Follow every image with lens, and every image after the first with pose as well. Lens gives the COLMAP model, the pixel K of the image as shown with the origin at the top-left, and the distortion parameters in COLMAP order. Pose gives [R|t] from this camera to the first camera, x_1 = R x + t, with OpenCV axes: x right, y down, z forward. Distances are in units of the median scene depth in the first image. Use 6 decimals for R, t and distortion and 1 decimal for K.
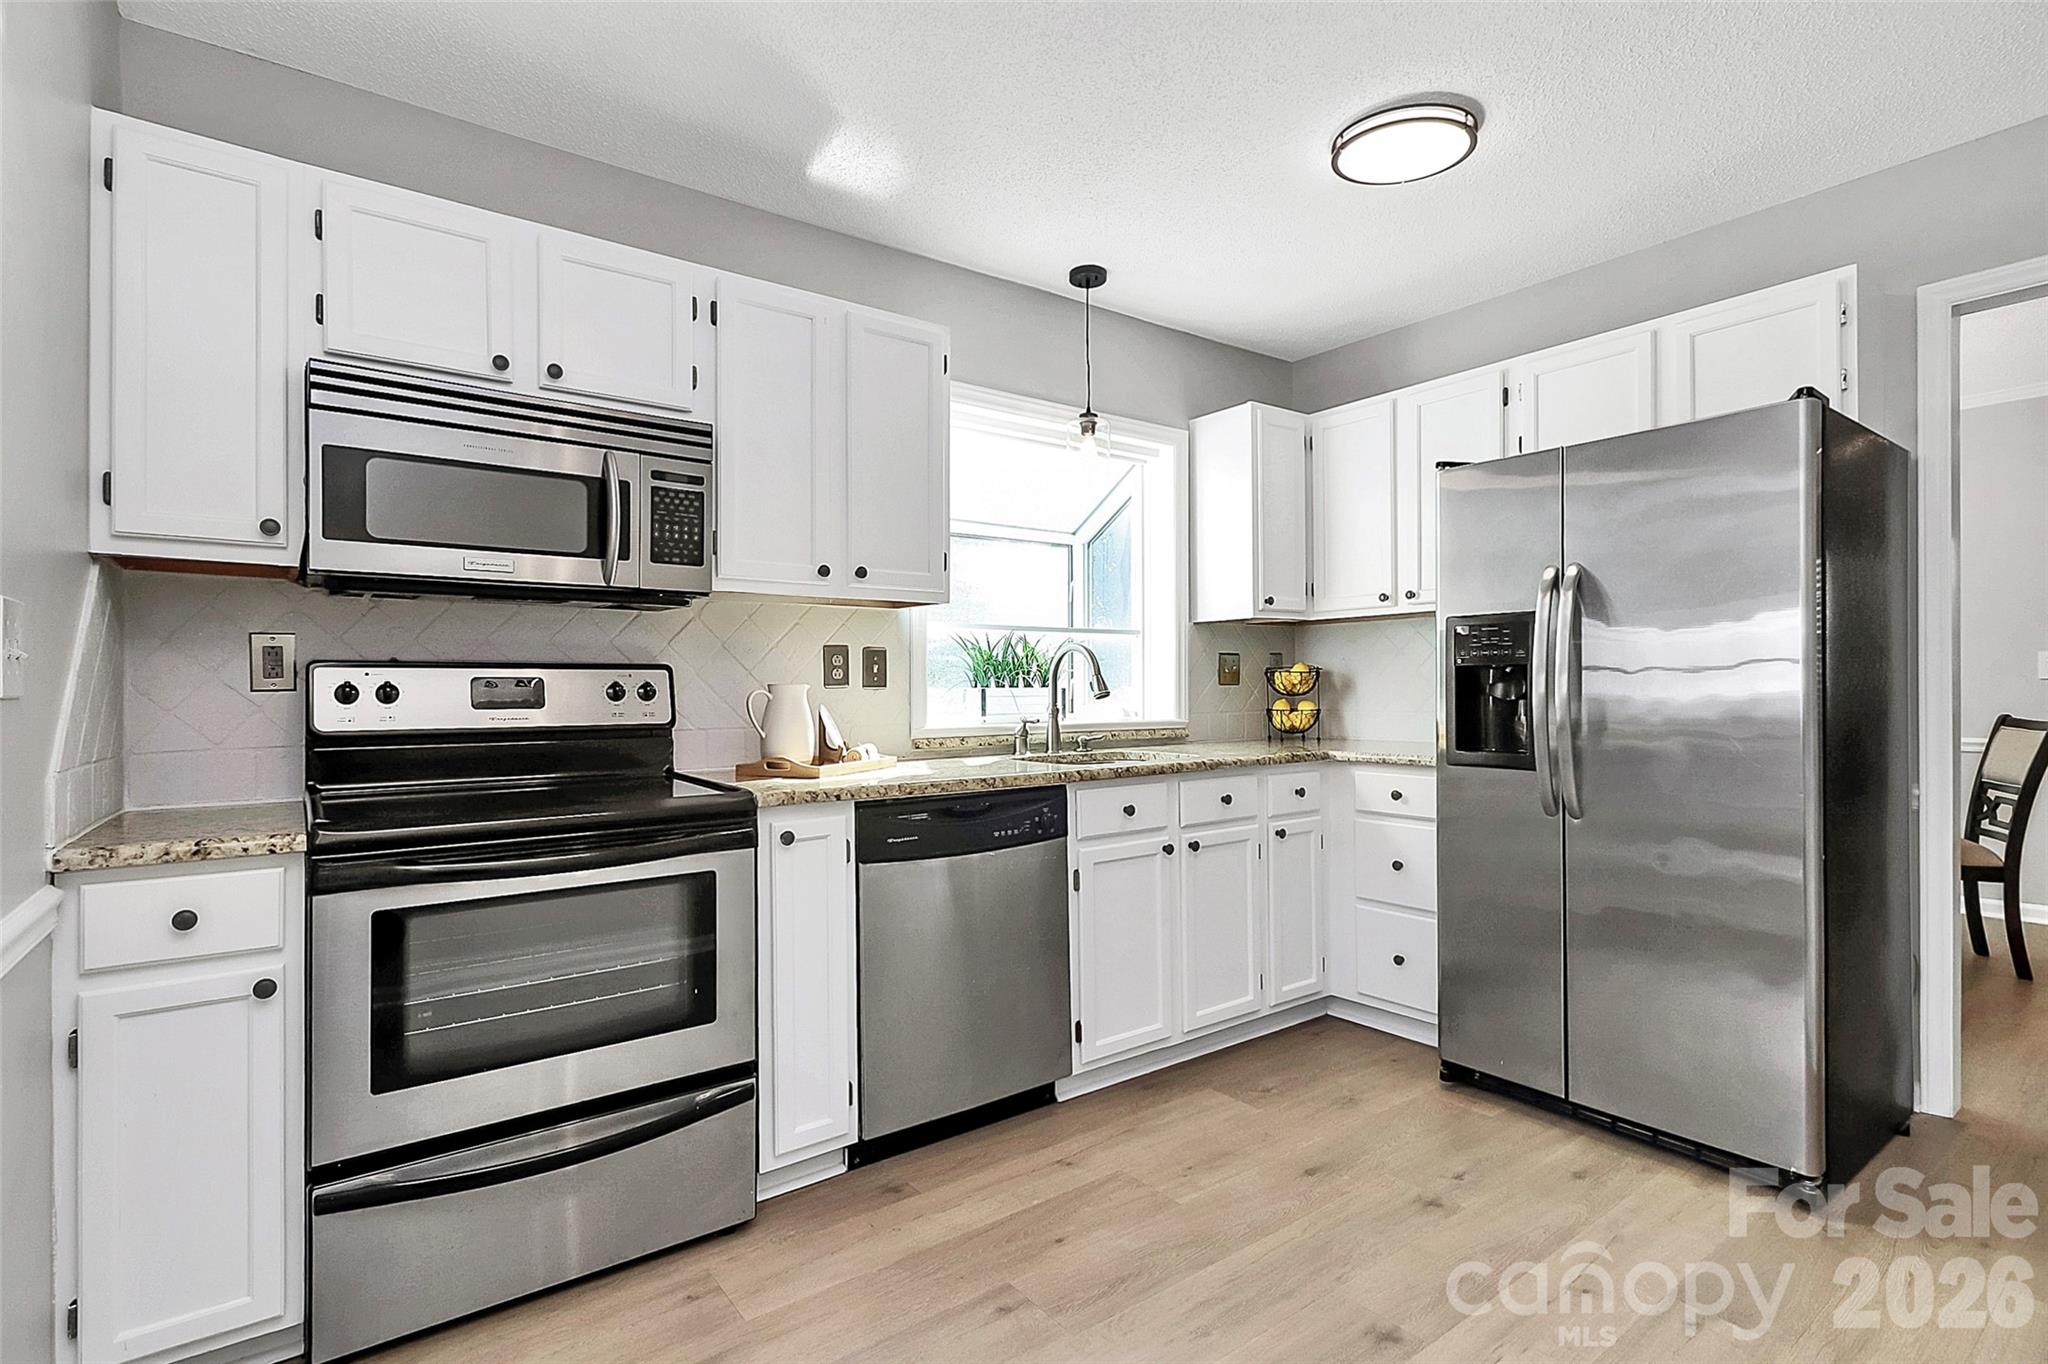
lens RADIAL K [[967.5, 0, 1019.7], [0, 967.5, 680.0], [0, 0, 1]] dist [0.017841, -0.012416]
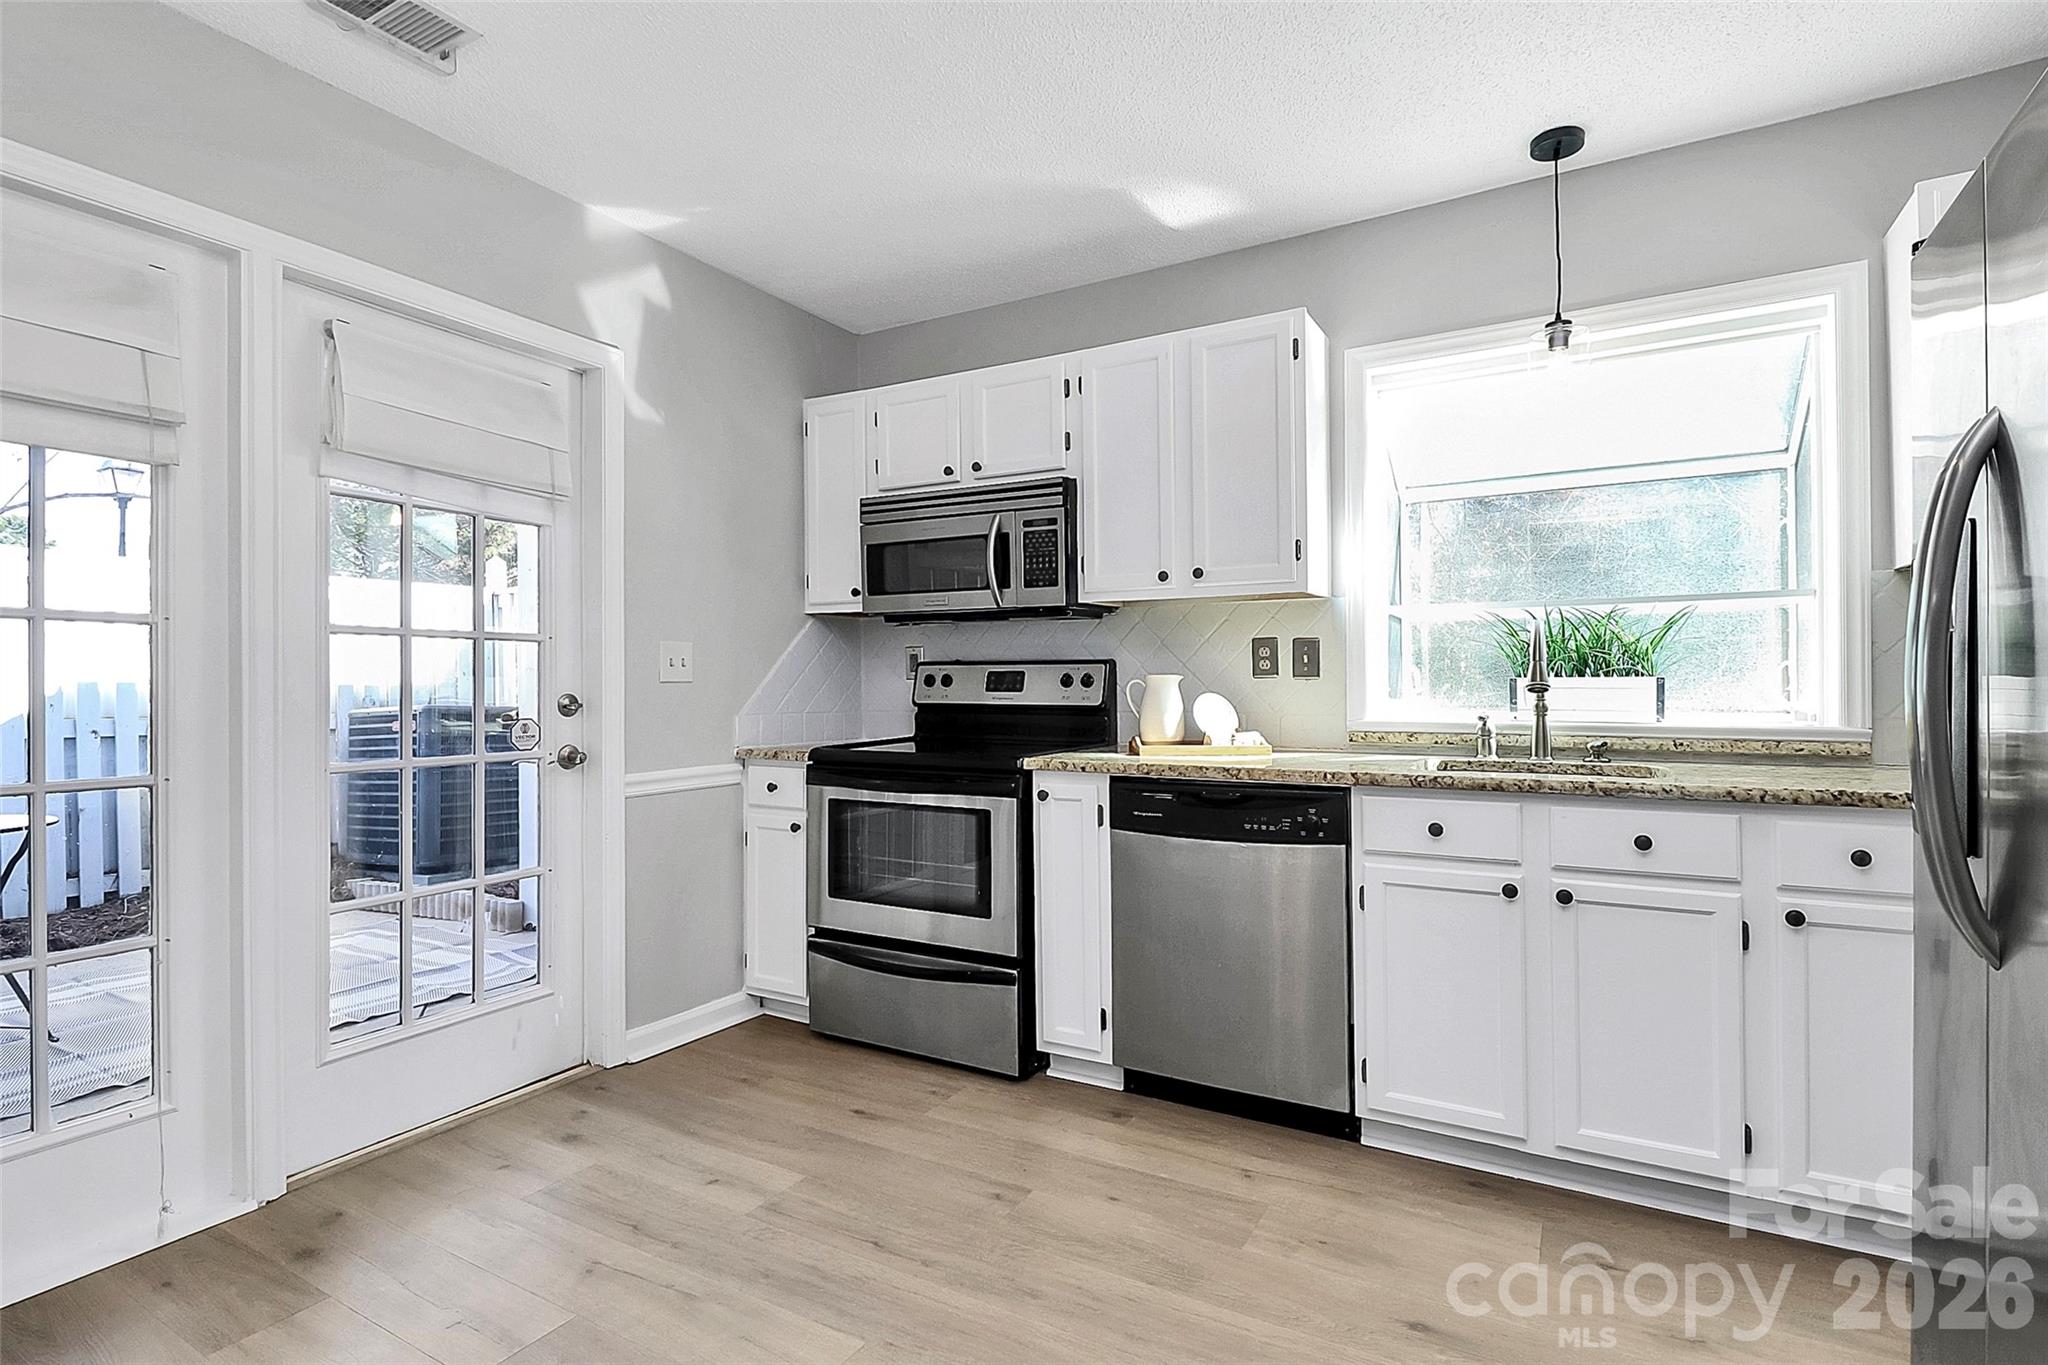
lens RADIAL K [[944.6, 0, 1026.7], [0, 944.6, 678.9], [0, 0, 1]] dist [0.018481, -0.000147]
pose [[0.424682, 0.004774, -0.905330, 0.792113], [0.008166, 0.999925, 0.009103, -0.002789], [0.905306, -0.011259, 0.424611, 0.402868]]
